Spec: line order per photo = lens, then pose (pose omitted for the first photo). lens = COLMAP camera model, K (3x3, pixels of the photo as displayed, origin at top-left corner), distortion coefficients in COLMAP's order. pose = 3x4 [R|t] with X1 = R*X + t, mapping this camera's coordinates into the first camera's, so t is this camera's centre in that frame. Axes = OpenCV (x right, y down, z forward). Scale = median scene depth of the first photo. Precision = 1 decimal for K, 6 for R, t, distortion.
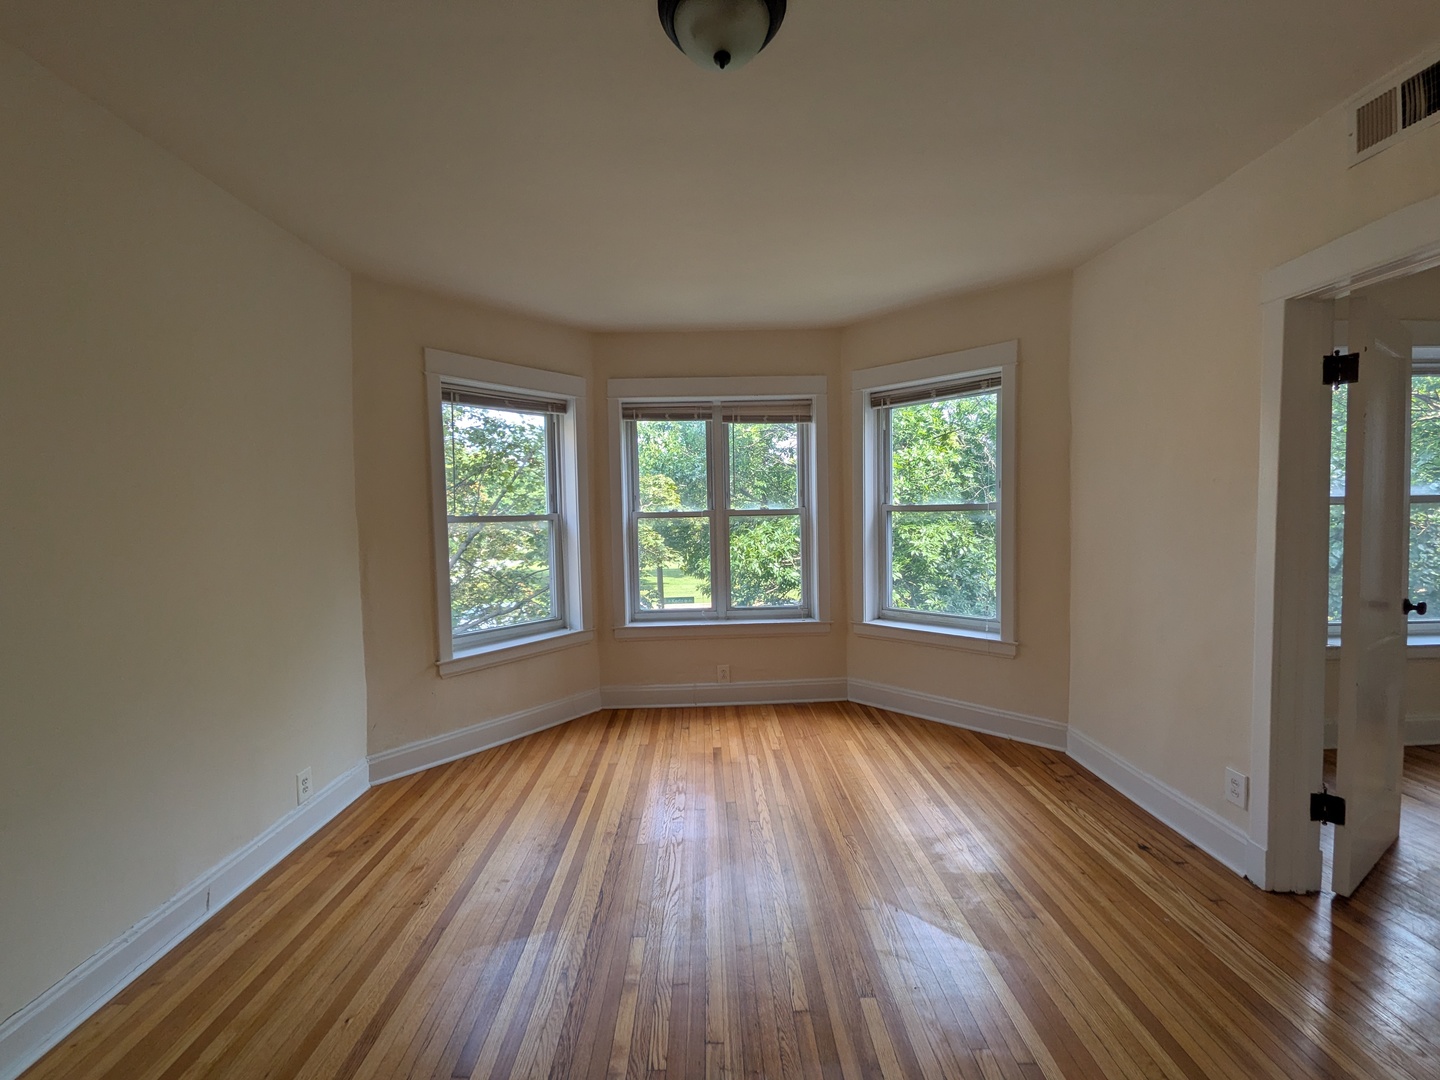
lens RADIAL K [[567.3, 0, 713.2], [0, 567.3, 536.4], [0, 0, 1]] dist [0.008424, -0.002598]
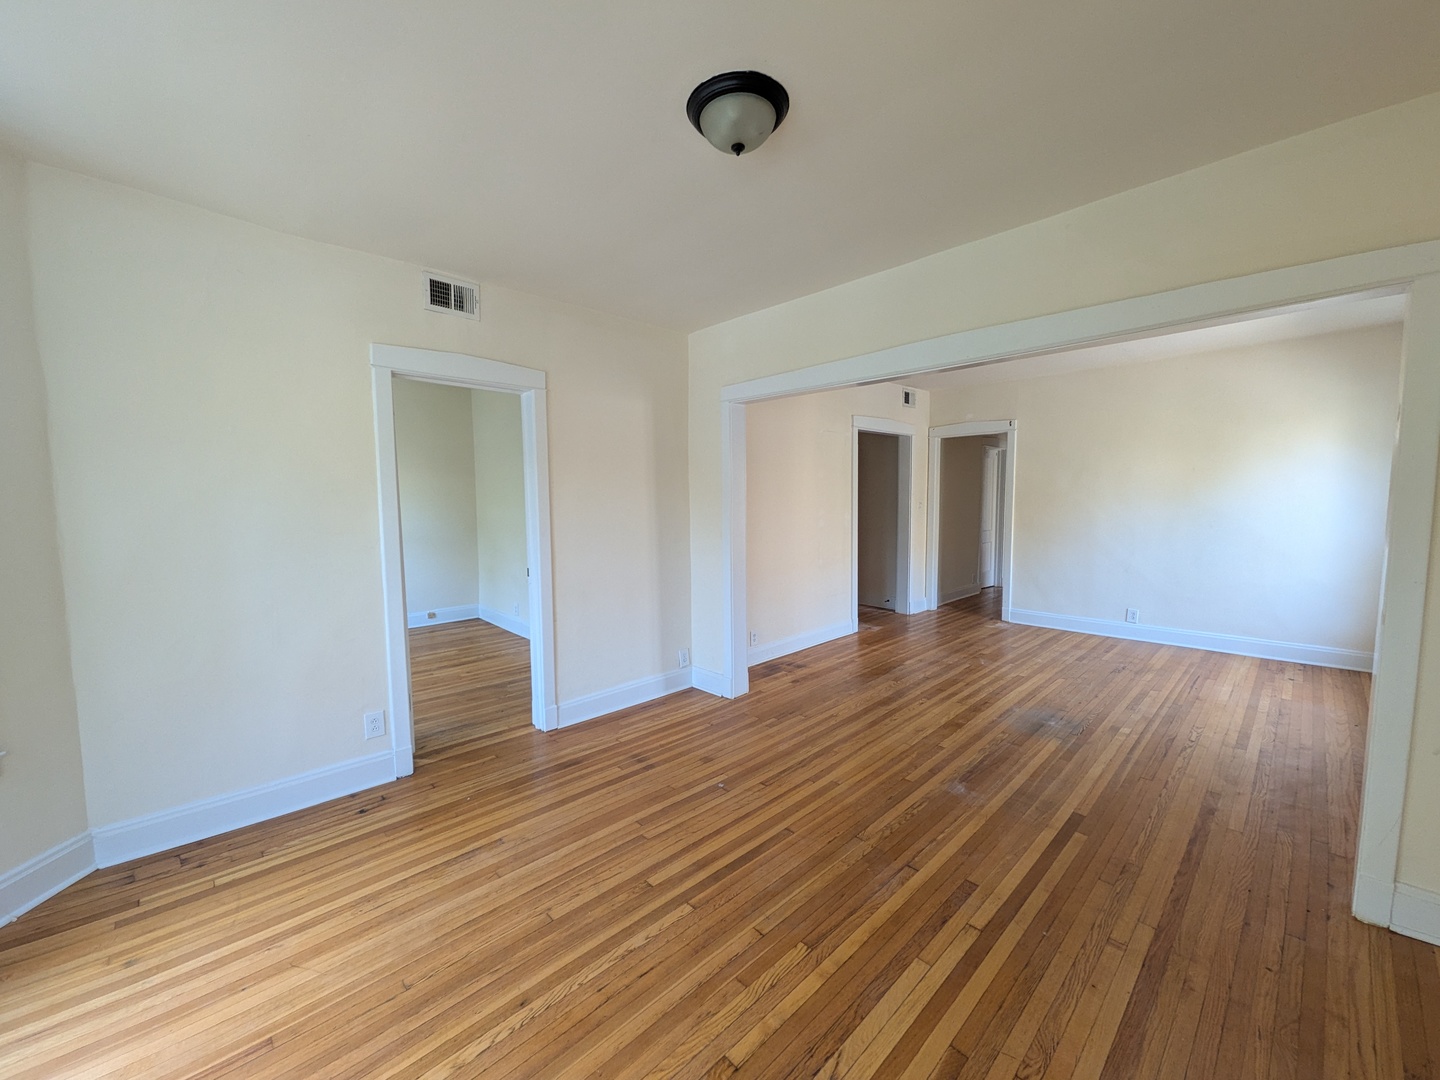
lens RADIAL K [[567.3, 0, 714.0], [0, 567.3, 537.7], [0, 0, 1]] dist [0.008424, -0.002598]
pose [[-0.679848, -0.029612, 0.732755, -0.324415], [0.053743, 0.994486, 0.090051, -0.038056], [-0.731381, 0.100601, -0.674508, 0.718928]]
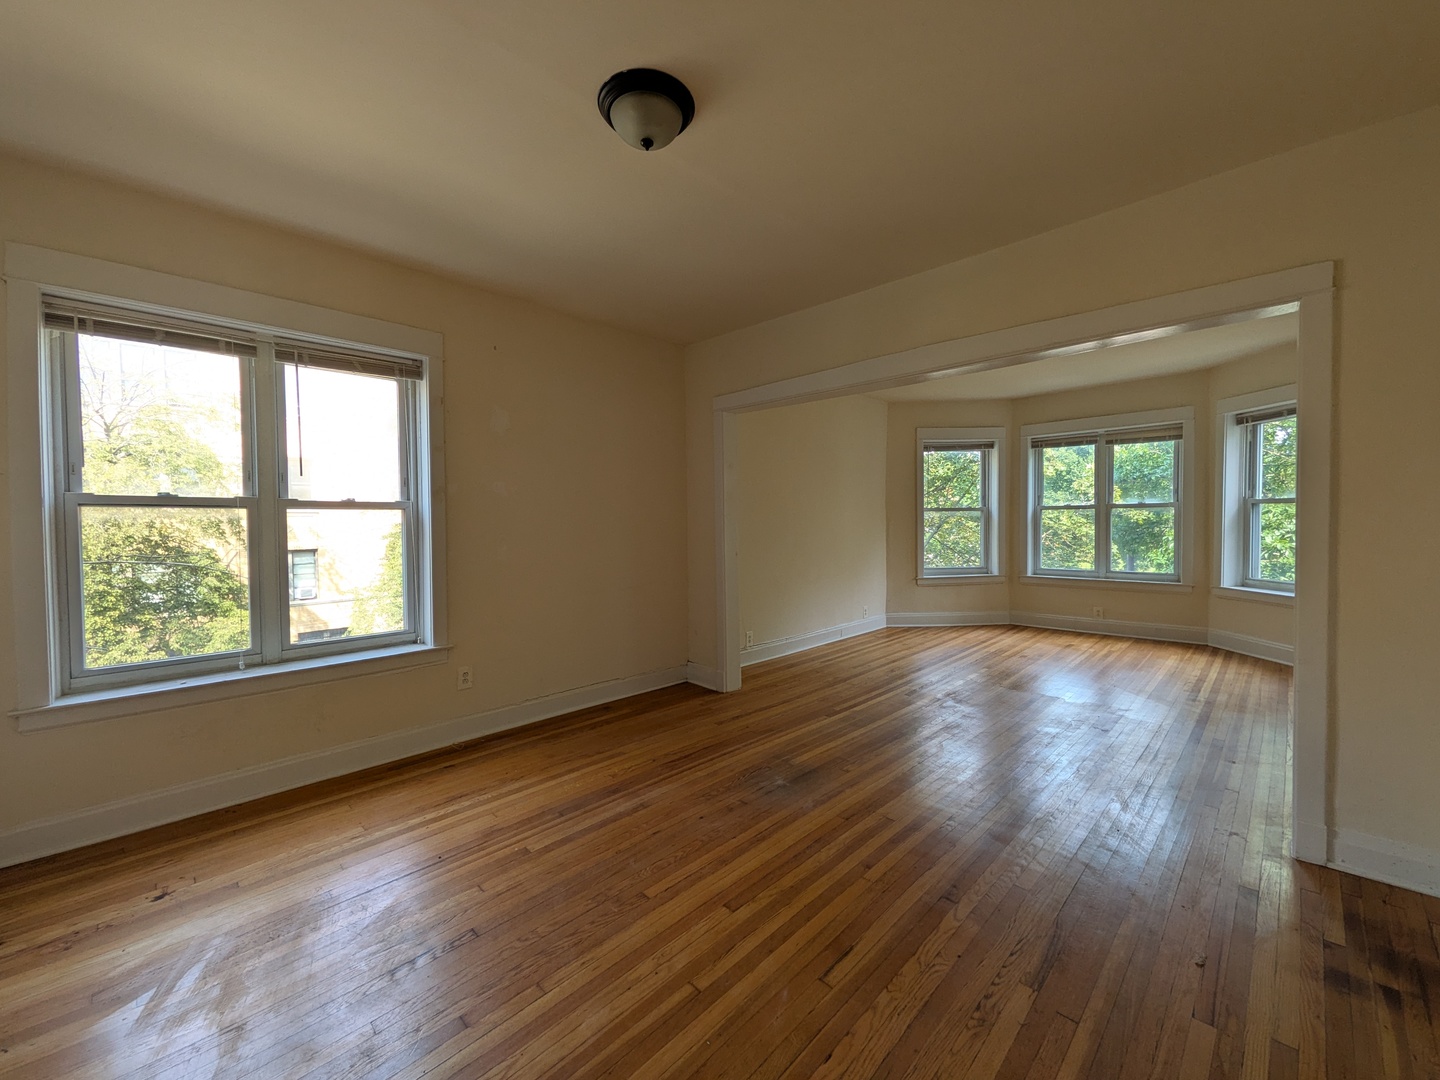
lens RADIAL K [[567.3, 0, 712.7], [0, 567.3, 541.9], [0, 0, 1]] dist [0.008424, -0.002598]
pose [[0.692443, 0.039412, -0.720396, 0.411826], [-0.031987, 0.999202, 0.023920, 0.053231], [0.720764, 0.006480, 0.693151, -0.822338]]
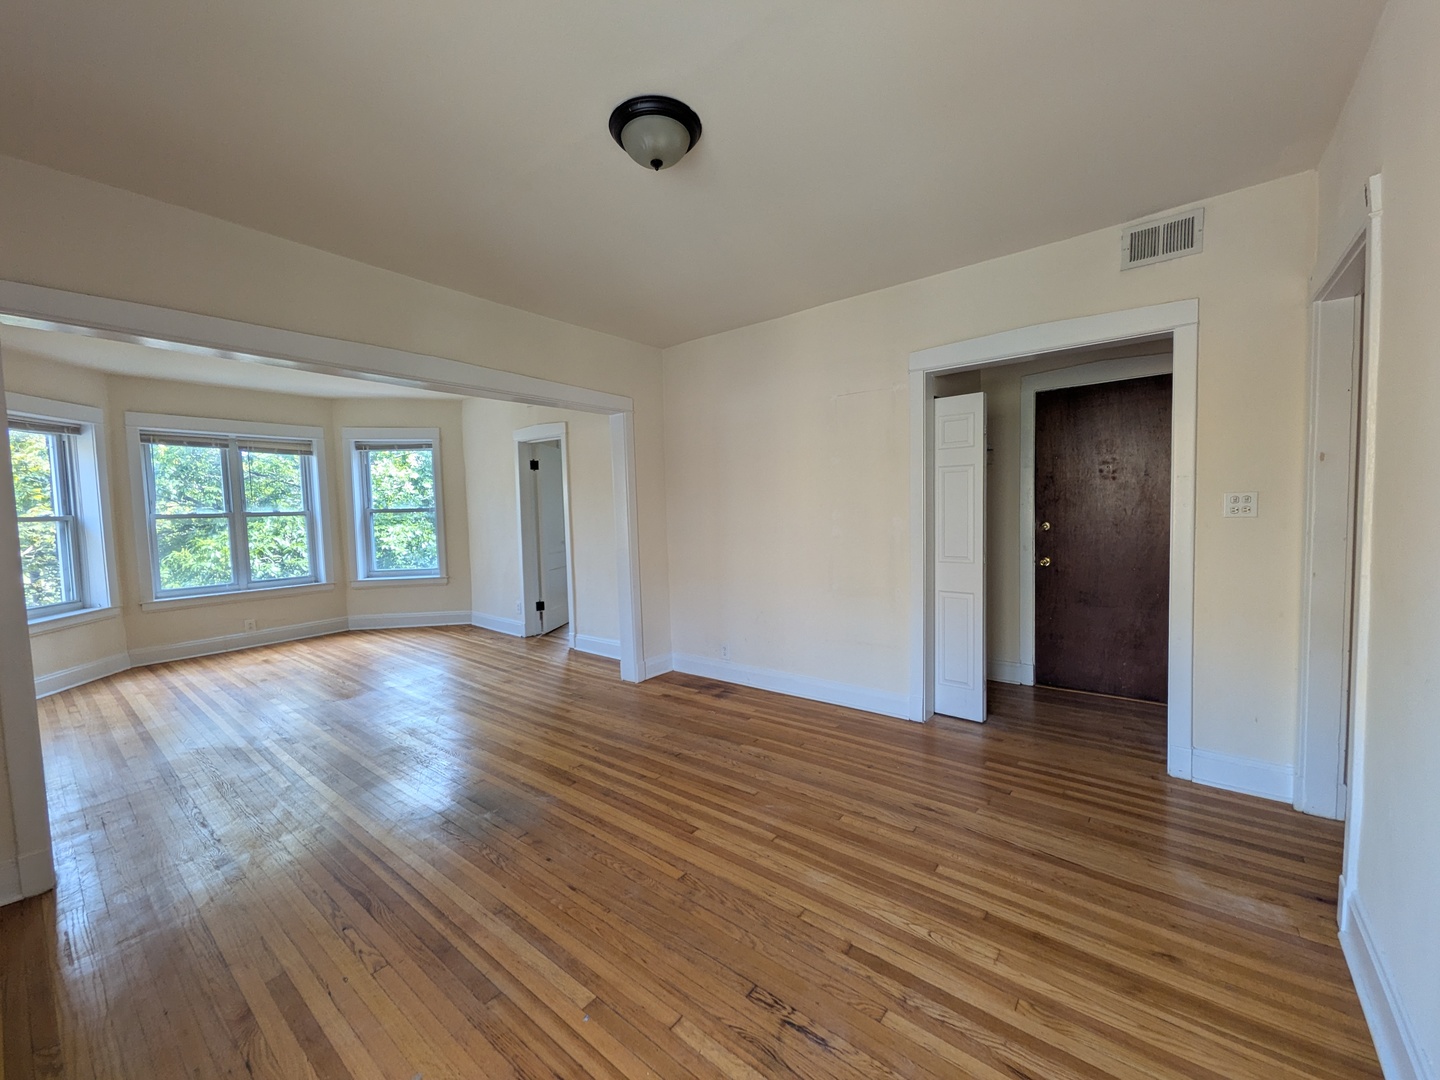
lens RADIAL K [[567.3, 0, 716.2], [0, 567.3, 541.5], [0, 0, 1]] dist [0.008424, -0.002598]
pose [[0.636513, -0.043062, 0.770063, -0.352103], [0.044940, 0.998815, 0.018708, 0.057048], [-0.769956, 0.022699, 0.637694, -0.886083]]
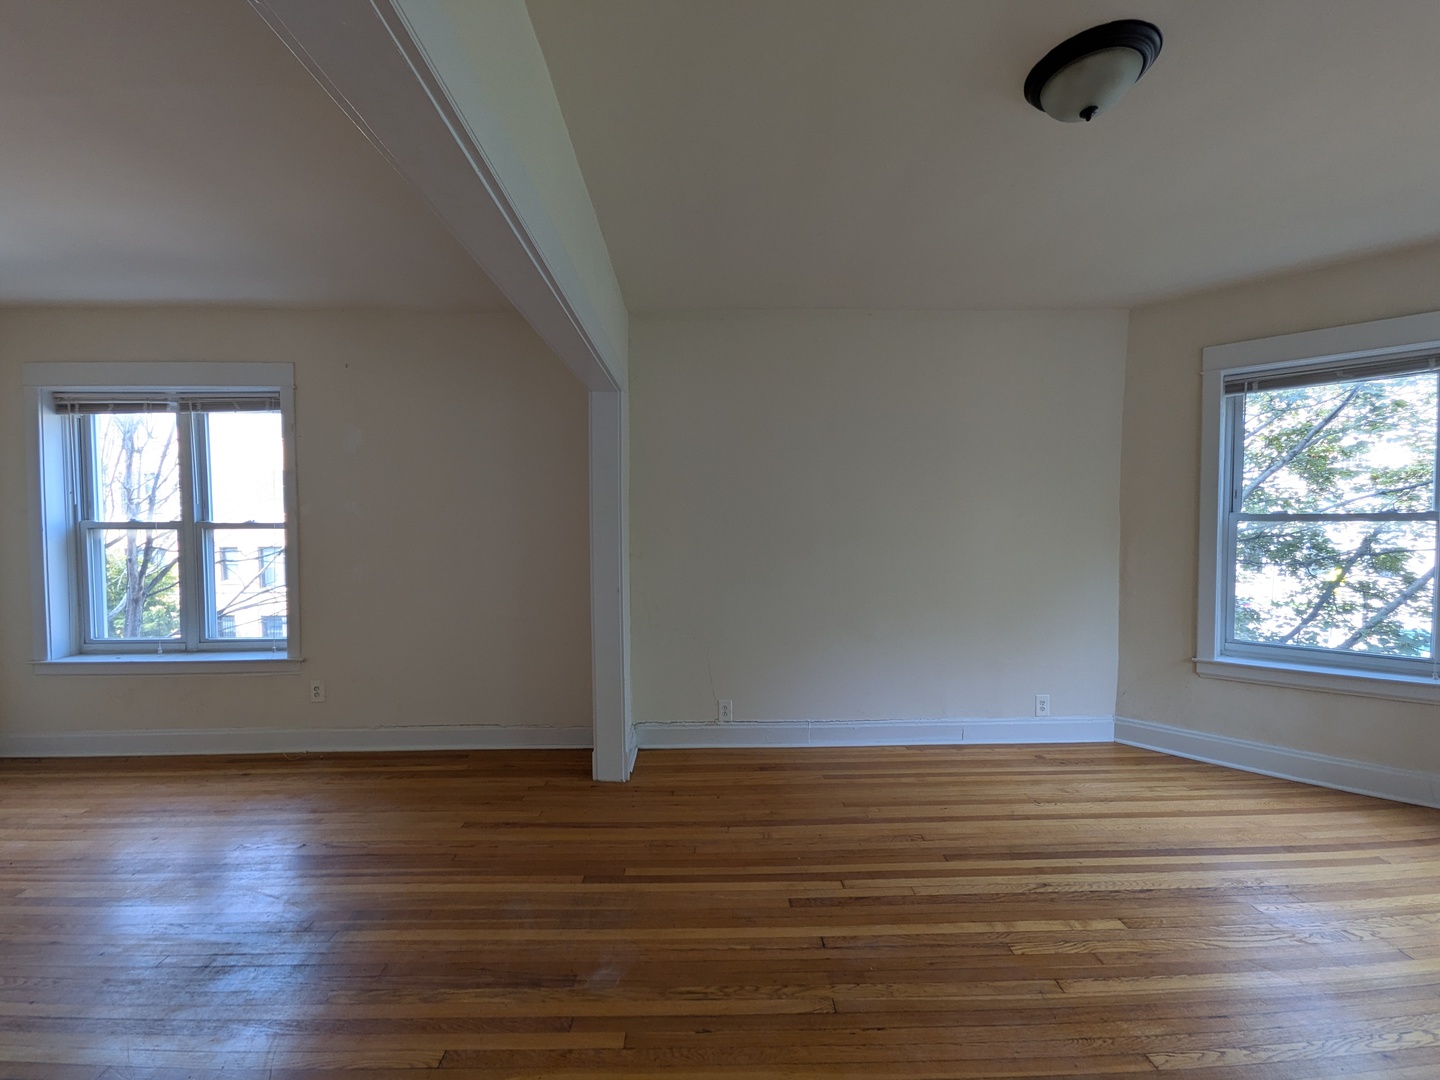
lens RADIAL K [[567.3, 0, 715.9], [0, 567.3, 540.5], [0, 0, 1]] dist [0.008424, -0.002598]
pose [[0.009943, 0.058429, -0.998242, 0.424451], [-0.032467, 0.997784, 0.058079, -0.016912], [0.999423, 0.031833, 0.011818, 0.106679]]
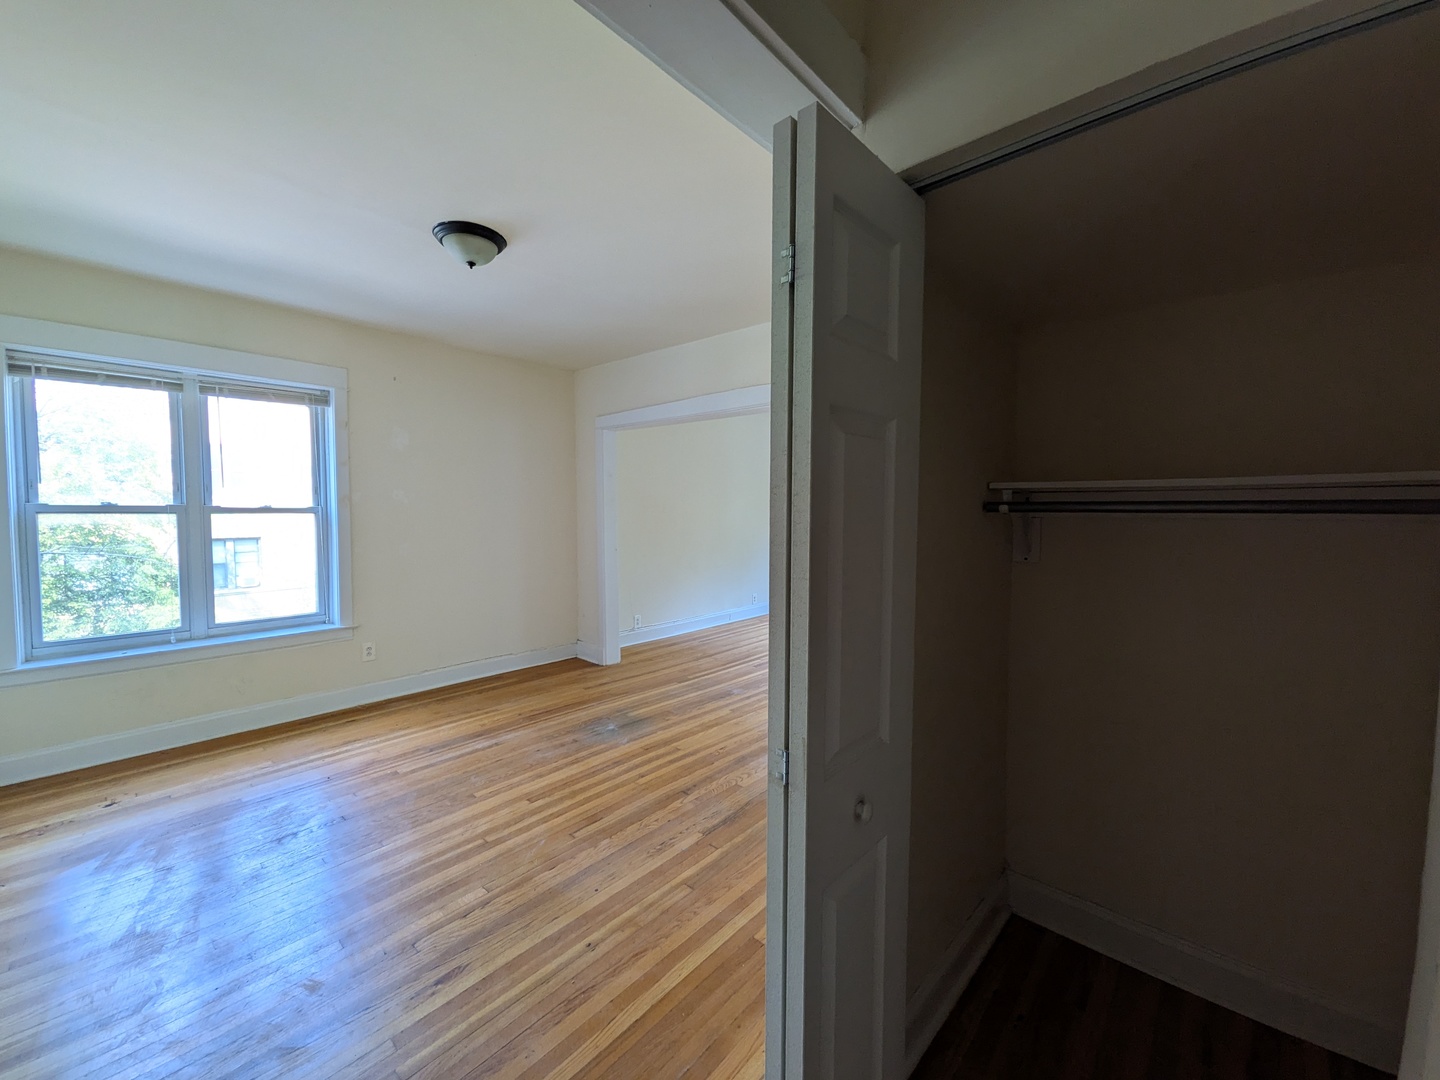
lens RADIAL K [[567.3, 0, 713.9], [0, 567.3, 541.0], [0, 0, 1]] dist [0.008424, -0.002598]
pose [[0.734183, 0.056930, -0.676561, 0.704022], [-0.040819, 0.998377, 0.039714, 0.020329], [0.677724, -0.001541, 0.735315, -0.834350]]
